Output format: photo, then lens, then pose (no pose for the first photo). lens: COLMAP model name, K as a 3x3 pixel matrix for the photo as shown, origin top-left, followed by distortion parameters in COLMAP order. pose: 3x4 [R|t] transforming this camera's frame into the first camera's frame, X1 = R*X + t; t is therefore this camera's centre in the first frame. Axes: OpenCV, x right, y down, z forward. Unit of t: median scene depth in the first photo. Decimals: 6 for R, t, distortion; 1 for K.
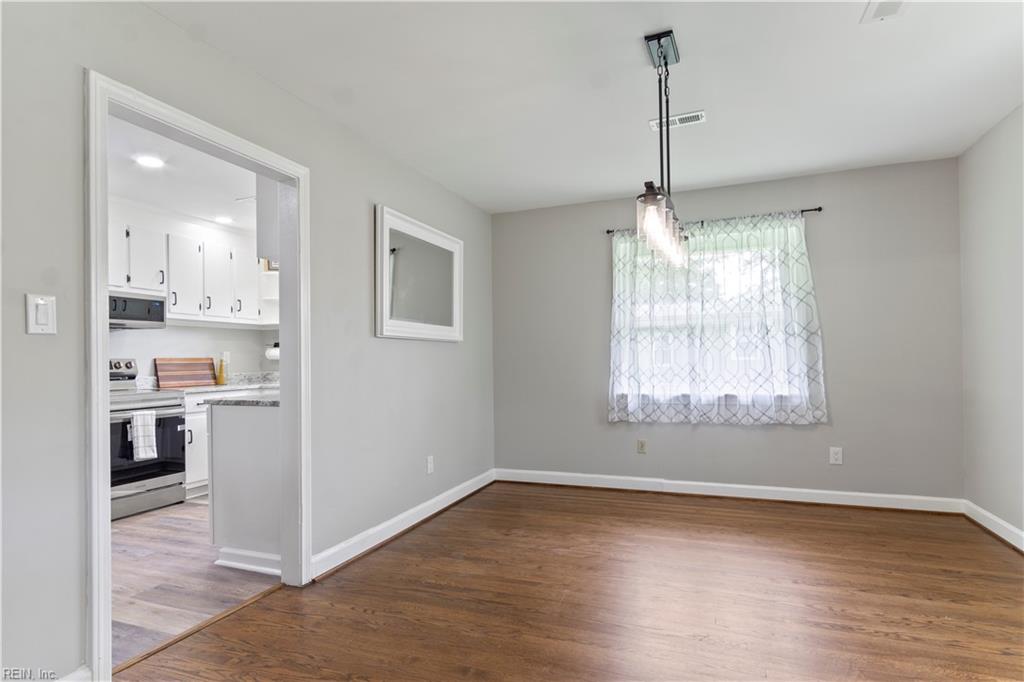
lens RADIAL K [[556.2, 0, 506.4], [0, 556.2, 353.2], [0, 0, 1]] dist [-0.004170, 0.005286]
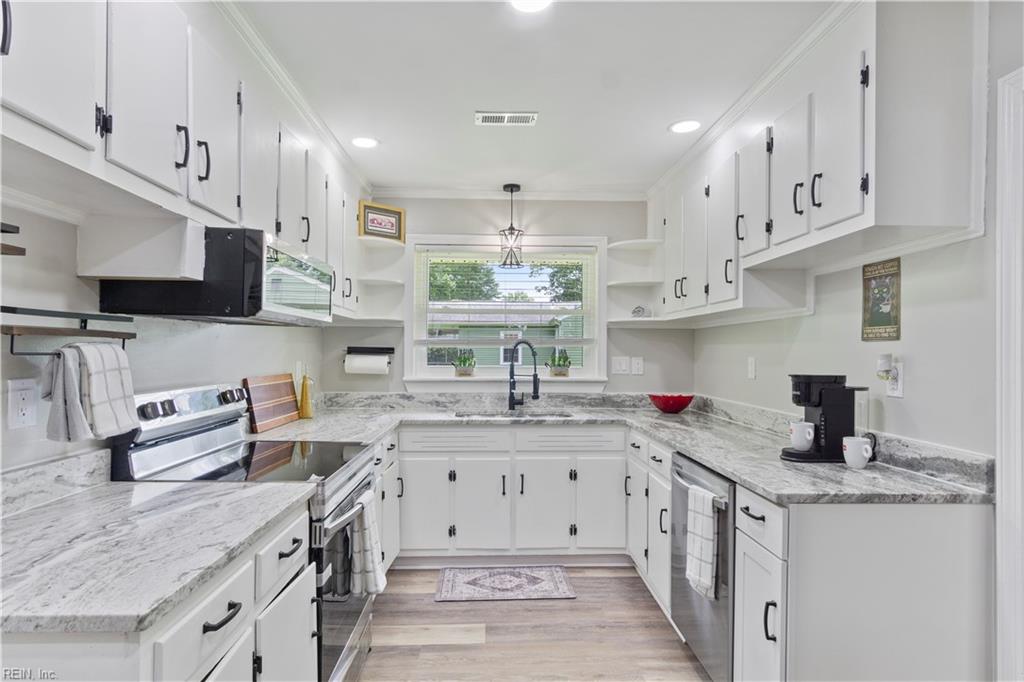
lens RADIAL K [[556.2, 0, 514.2], [0, 556.2, 349.7], [0, 0, 1]] dist [-0.004170, 0.005286]
pose [[0.912404, 0.024429, 0.408561, -0.693540], [-0.027333, 0.999626, 0.001269, -0.029612], [-0.408377, -0.012325, 0.912730, 0.458316]]
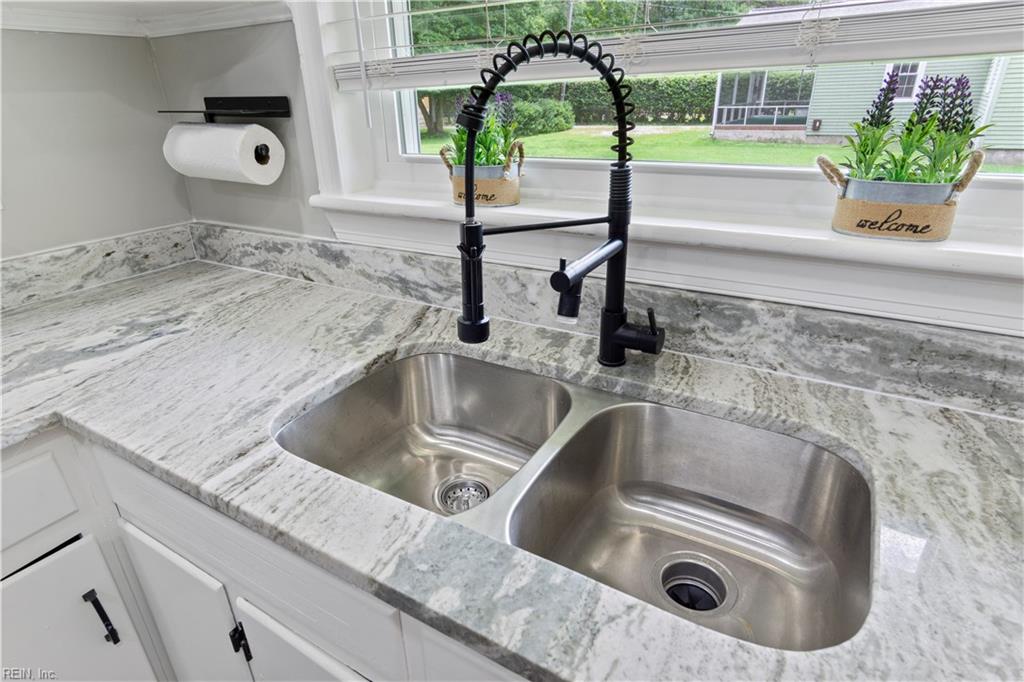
lens RADIAL K [[556.2, 0, 507.5], [0, 556.2, 344.6], [0, 0, 1]] dist [-0.004170, 0.005286]
pose [[0.987004, 0.054463, -0.151184, -0.346387], [0.016149, 0.902434, 0.430526, -0.032489], [0.159882, -0.427373, 0.889826, 1.060697]]
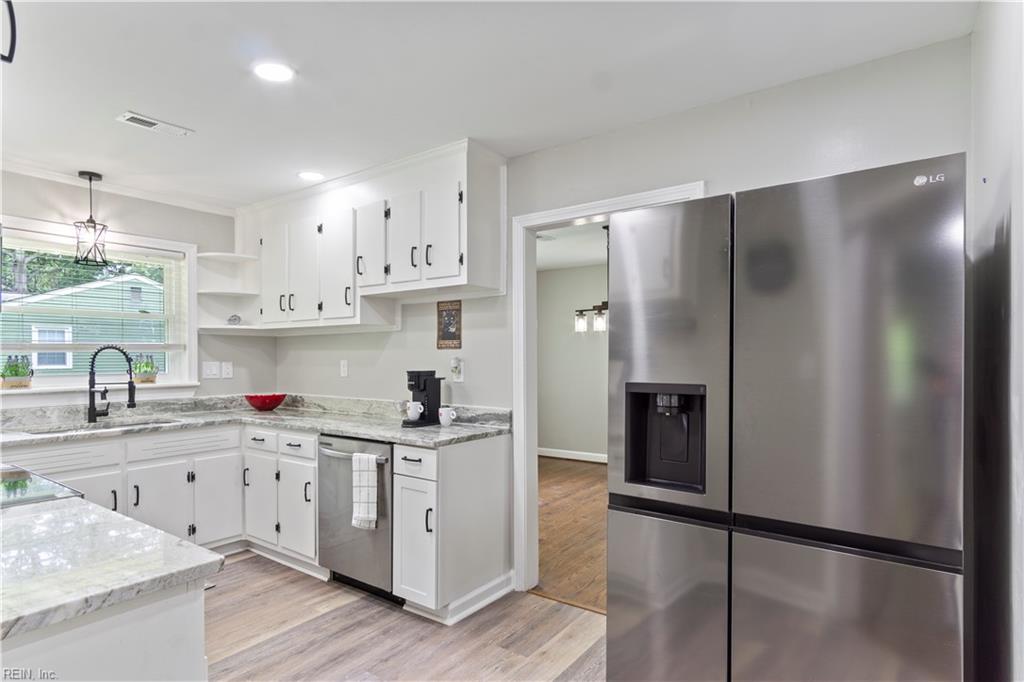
lens RADIAL K [[556.2, 0, 503.5], [0, 556.2, 358.7], [0, 0, 1]] dist [-0.004170, 0.005286]
pose [[0.241352, 0.013086, 0.970349, -0.961587], [-0.014054, 0.999851, -0.009989, -0.024726], [-0.970336, -0.011226, 0.241500, 0.501900]]
